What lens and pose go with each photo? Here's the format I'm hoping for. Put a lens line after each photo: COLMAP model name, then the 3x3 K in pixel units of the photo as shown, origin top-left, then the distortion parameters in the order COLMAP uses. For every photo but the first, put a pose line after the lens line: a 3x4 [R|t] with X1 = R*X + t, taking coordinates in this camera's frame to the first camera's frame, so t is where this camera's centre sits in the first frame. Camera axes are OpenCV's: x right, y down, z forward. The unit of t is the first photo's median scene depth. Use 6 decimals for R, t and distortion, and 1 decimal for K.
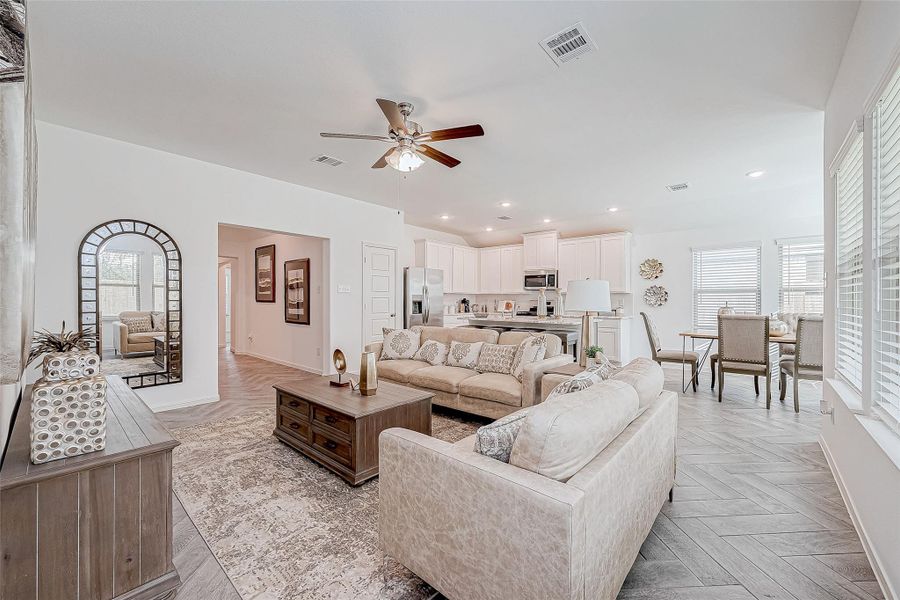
lens RADIAL K [[356.9, 0, 451.5], [0, 356.9, 302.0], [0, 0, 1]] dist [0.001061, -0.000337]
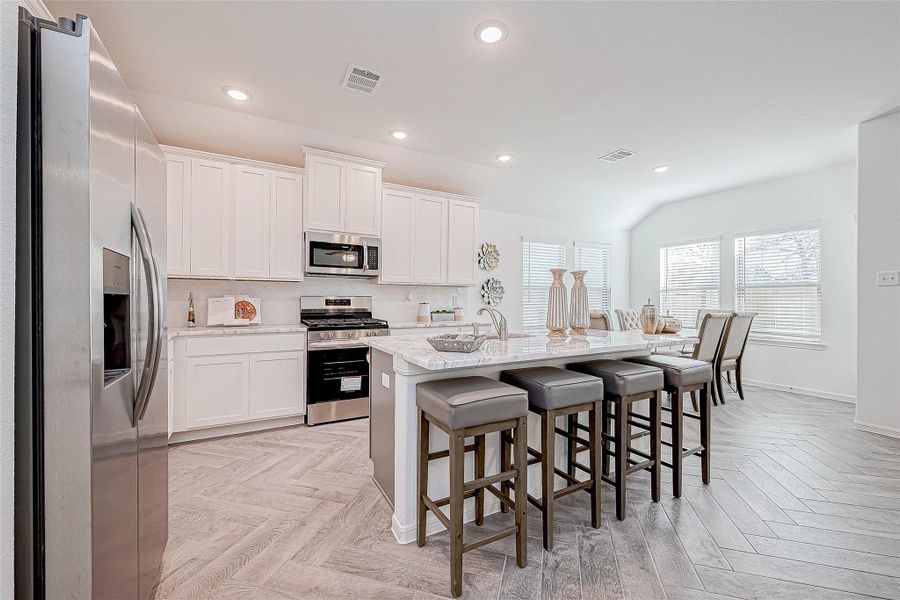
lens RADIAL K [[356.9, 0, 446.3], [0, 356.9, 299.5], [0, 0, 1]] dist [0.001061, -0.000337]
pose [[0.348832, -0.001608, 0.937184, -0.181527], [0.003510, 0.999994, 0.000410, -0.000580], [-0.937179, 0.003146, 0.348835, 0.798413]]
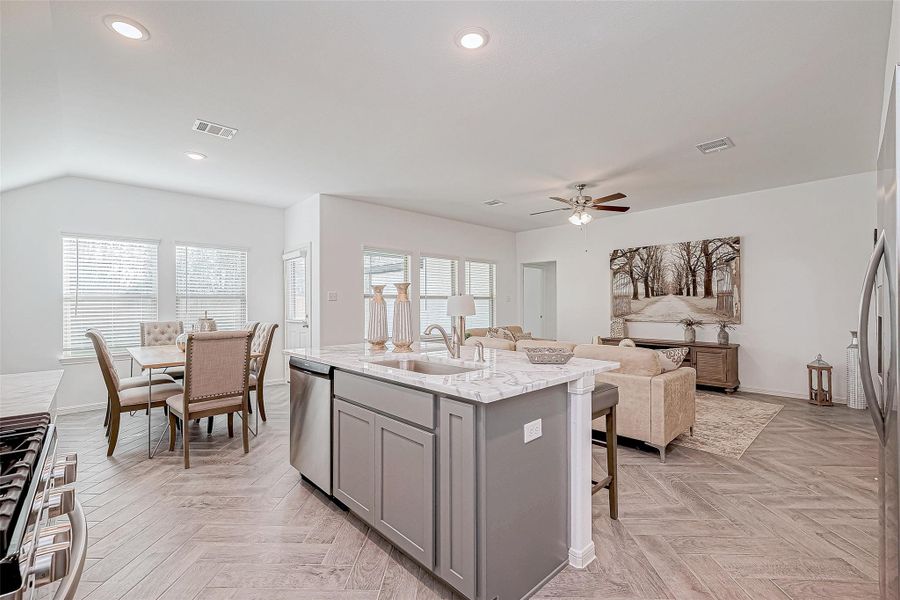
lens RADIAL K [[389.6, 0, 452.6], [0, 389.6, 297.7], [0, 0, 1]] dist [0.001440, -0.000591]
pose [[-0.995561, 0.004541, 0.094008, 0.119304], [0.003291, 0.999904, -0.013448, -0.011070], [-0.094060, -0.013079, -0.995481, 1.209679]]
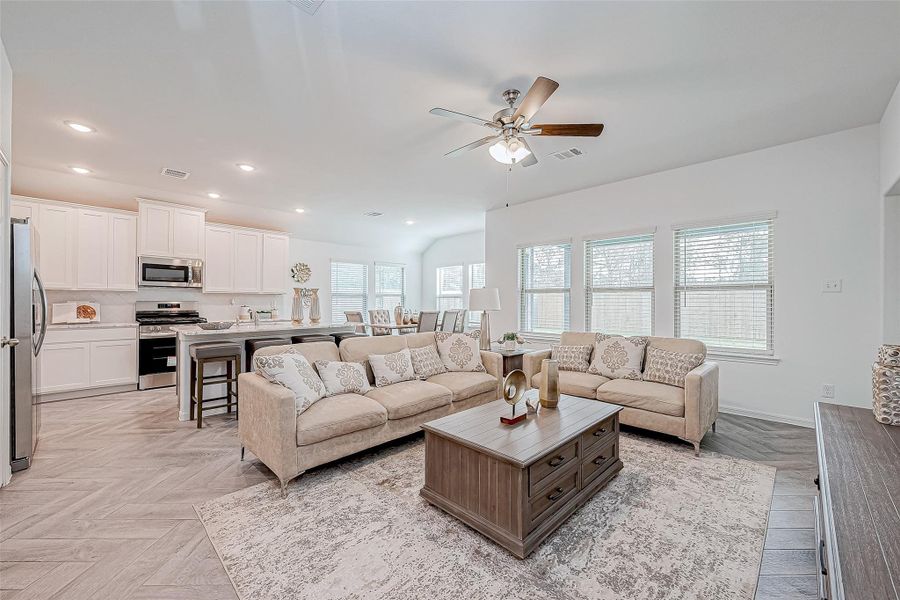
lens RADIAL K [[356.9, 0, 447.5], [0, 356.9, 300.2], [0, 0, 1]] dist [0.001061, -0.000337]
pose [[0.067665, 0.001673, 0.997707, -0.464337], [0.004649, 0.999987, -0.001992, -0.004791], [-0.997697, 0.004774, 0.067656, 0.480200]]
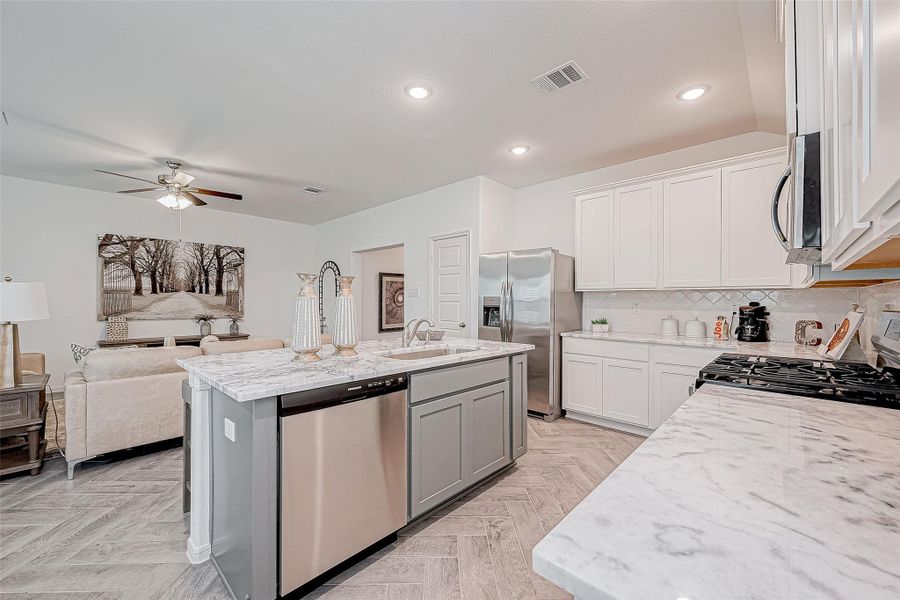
lens RADIAL K [[356.9, 0, 446.3], [0, 356.9, 301.9], [0, 0, 1]] dist [0.001061, -0.000337]
pose [[-0.046259, -0.002857, -0.998925, 0.519858], [-0.010330, 0.999944, -0.002381, -0.008349], [0.998876, 0.010208, -0.046286, 0.921413]]
